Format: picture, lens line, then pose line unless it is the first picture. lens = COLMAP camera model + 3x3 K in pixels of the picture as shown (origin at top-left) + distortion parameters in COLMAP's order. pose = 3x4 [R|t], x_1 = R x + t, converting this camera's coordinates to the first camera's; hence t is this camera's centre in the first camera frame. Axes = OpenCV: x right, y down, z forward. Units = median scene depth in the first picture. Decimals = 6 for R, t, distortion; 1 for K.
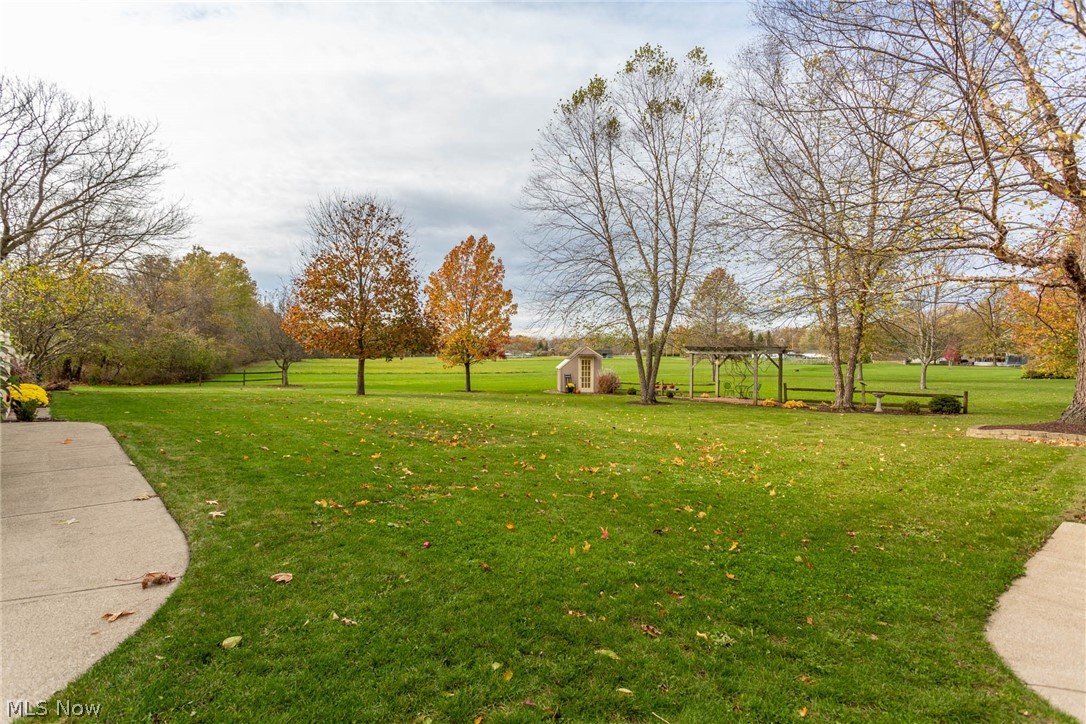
lens RADIAL K [[526.3, 0, 539.2], [0, 526.3, 360.9], [0, 0, 1]] dist [0.004530, 0.000368]
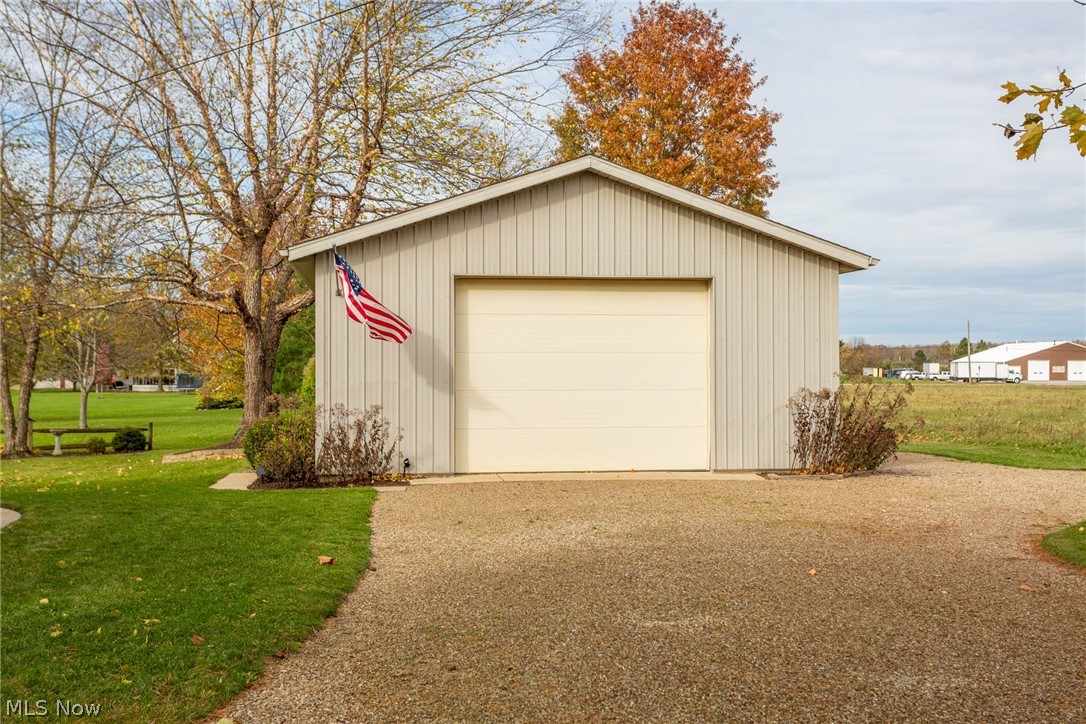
lens RADIAL K [[1234.1, 0, 542.3], [0, 1234.1, 362.9], [0, 0, 1]] dist [0.004073, 0.000000]
pose [[0.526363, 0.000687, 0.850260, -0.478332], [0.015704, 0.999821, -0.010530, -0.004360], [-0.850115, 0.018895, 0.526258, -0.501122]]
